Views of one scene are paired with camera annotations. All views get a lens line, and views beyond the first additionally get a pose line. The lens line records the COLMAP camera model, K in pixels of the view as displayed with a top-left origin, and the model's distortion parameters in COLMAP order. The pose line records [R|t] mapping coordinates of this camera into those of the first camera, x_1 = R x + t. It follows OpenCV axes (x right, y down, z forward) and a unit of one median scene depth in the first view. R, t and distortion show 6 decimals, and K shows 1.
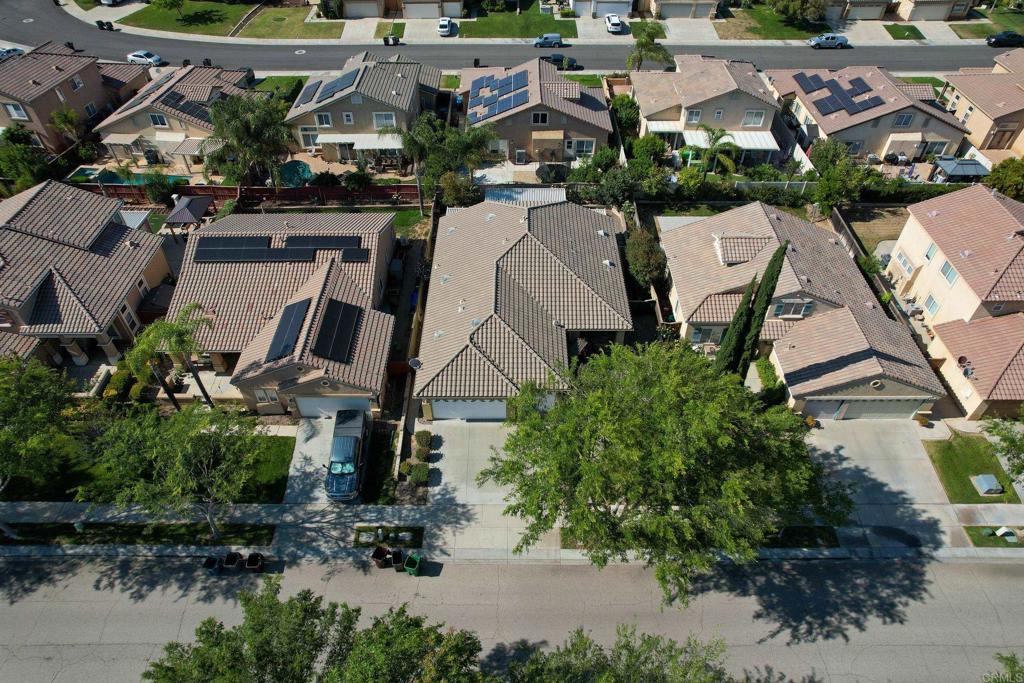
lens RADIAL K [[652.7, 0, 513.9], [0, 652.7, 354.5], [0, 0, 1]] dist [-0.084118, 0.079920]
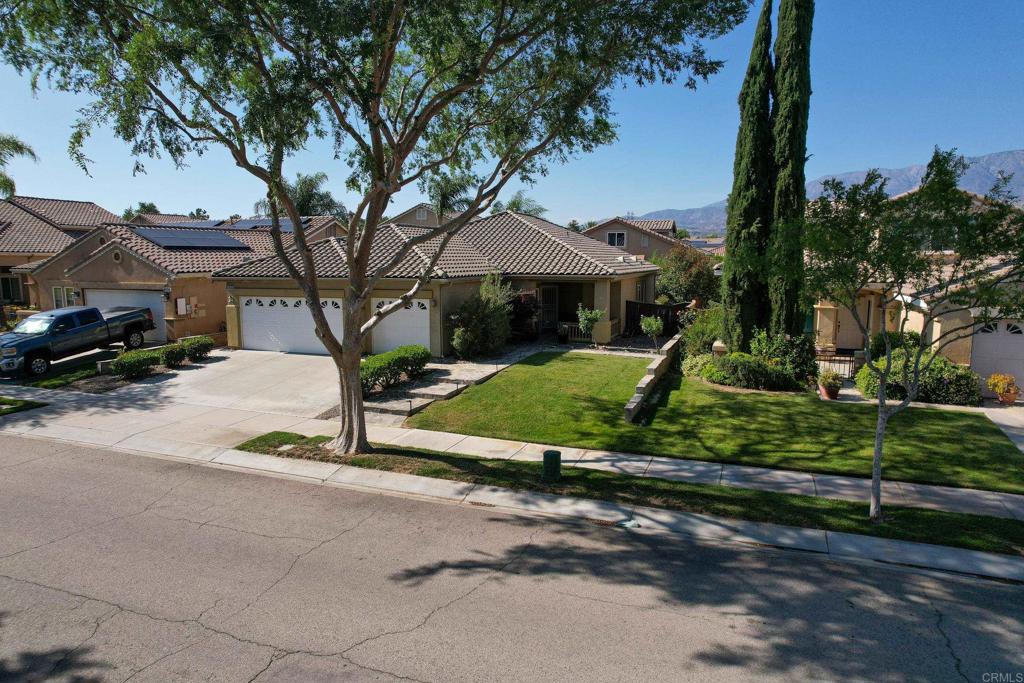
lens RADIAL K [[650.0, 0, 512.8], [0, 650.0, 356.9], [0, 0, 1]] dist [-0.072353, 0.060811]
pose [[0.937970, 0.054328, -0.342434, 0.319721], [-0.247547, 0.796457, -0.551704, 0.382358], [0.242761, 0.602250, 0.760501, 0.648534]]
